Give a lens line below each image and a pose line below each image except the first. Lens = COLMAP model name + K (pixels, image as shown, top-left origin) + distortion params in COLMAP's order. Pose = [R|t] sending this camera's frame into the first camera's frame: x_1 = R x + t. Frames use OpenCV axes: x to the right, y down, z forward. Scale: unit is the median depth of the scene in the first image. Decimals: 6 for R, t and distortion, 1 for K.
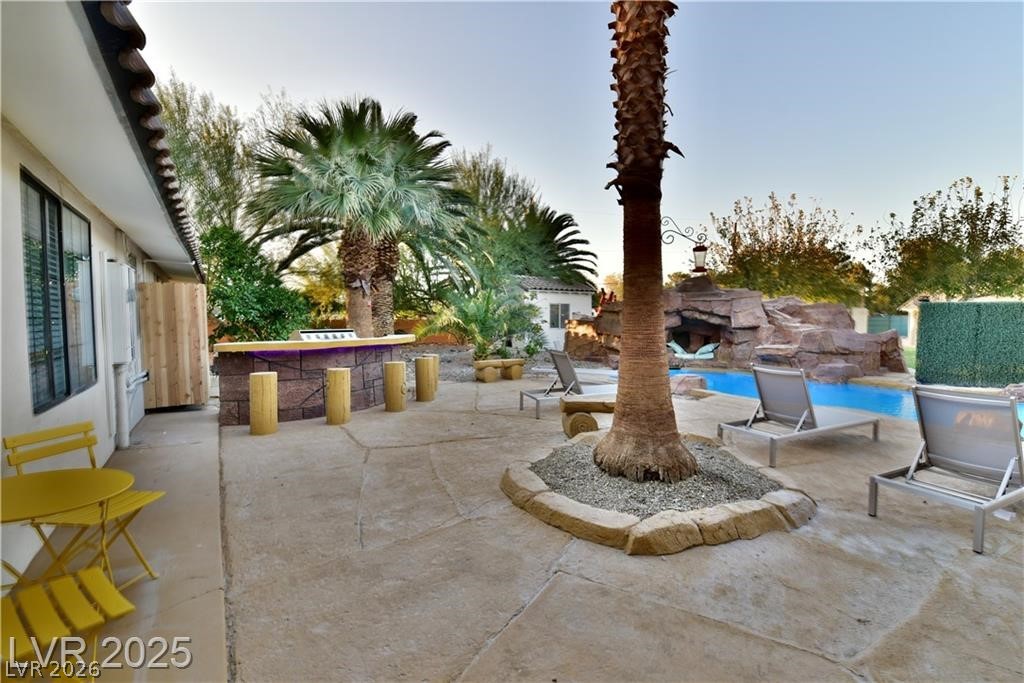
lens RADIAL K [[441.3, 0, 522.3], [0, 441.3, 338.3], [0, 0, 1]] dist [-0.022407, -0.002195]
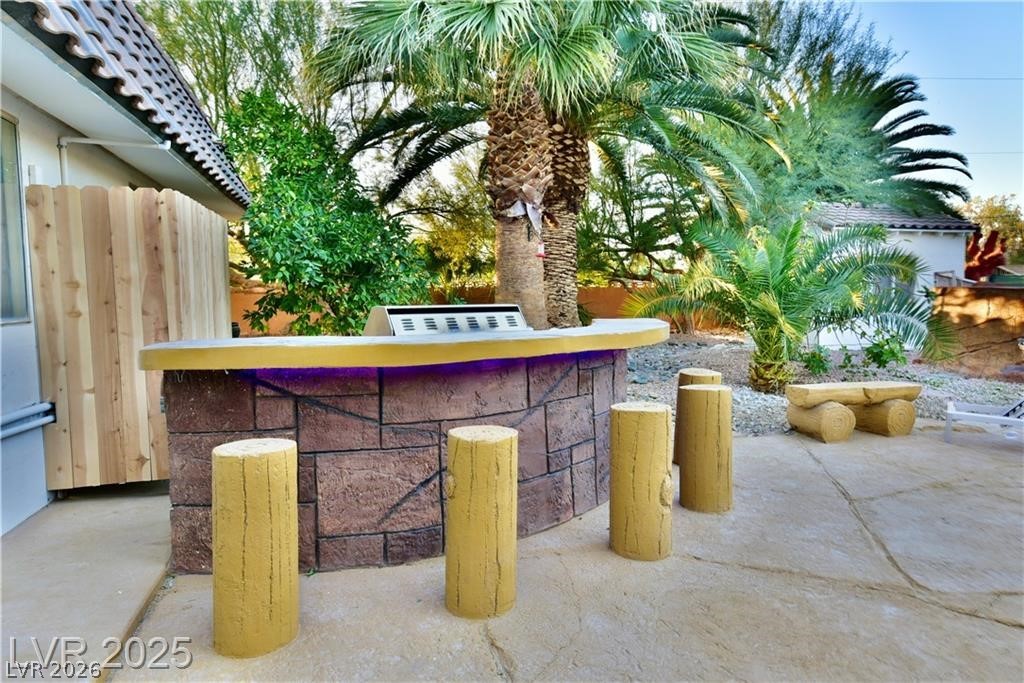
lens RADIAL K [[692.5, 0, 510.9], [0, 692.5, 343.0], [0, 0, 1]] dist [0.014738, -0.000279]
pose [[0.939797, 0.028621, -0.340531, -0.129555], [-0.016508, 0.999126, 0.038415, -0.007448], [0.341333, -0.030481, 0.939448, 0.302348]]
